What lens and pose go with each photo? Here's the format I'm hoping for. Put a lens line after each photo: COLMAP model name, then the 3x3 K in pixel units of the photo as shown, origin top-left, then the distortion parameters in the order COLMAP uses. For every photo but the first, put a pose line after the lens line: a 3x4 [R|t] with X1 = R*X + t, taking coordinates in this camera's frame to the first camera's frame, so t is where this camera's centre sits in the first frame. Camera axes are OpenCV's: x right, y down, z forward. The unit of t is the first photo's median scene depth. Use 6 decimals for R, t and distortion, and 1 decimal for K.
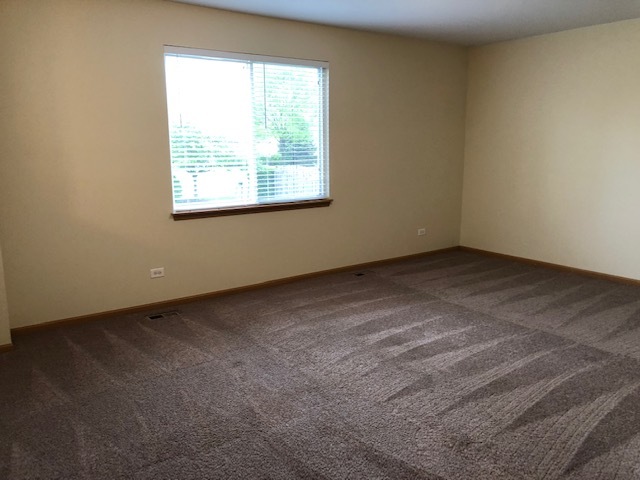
lens RADIAL K [[524.1, 0, 320.0], [0, 524.1, 240.0], [0, 0, 1]] dist [0.018040, -0.012991]
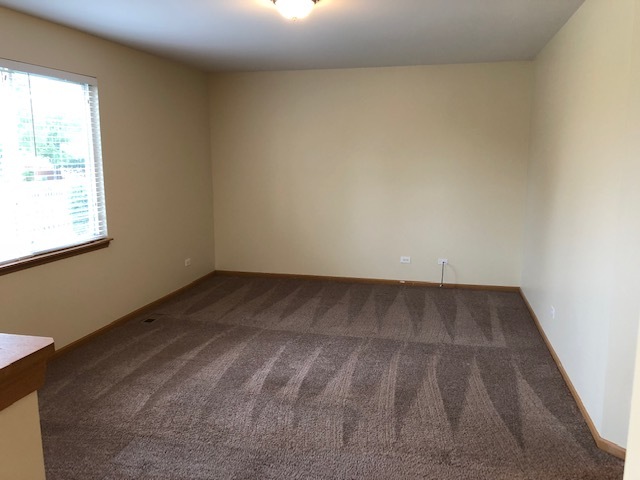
lens RADIAL K [[524.1, 0, 320.0], [0, 524.1, 240.0], [0, 0, 1]] dist [0.018040, -0.012991]
pose [[0.758545, -0.103052, 0.643421, -0.348736], [0.117416, 0.992869, 0.020597, -0.069692], [-0.640955, 0.059924, 0.765236, 0.172817]]
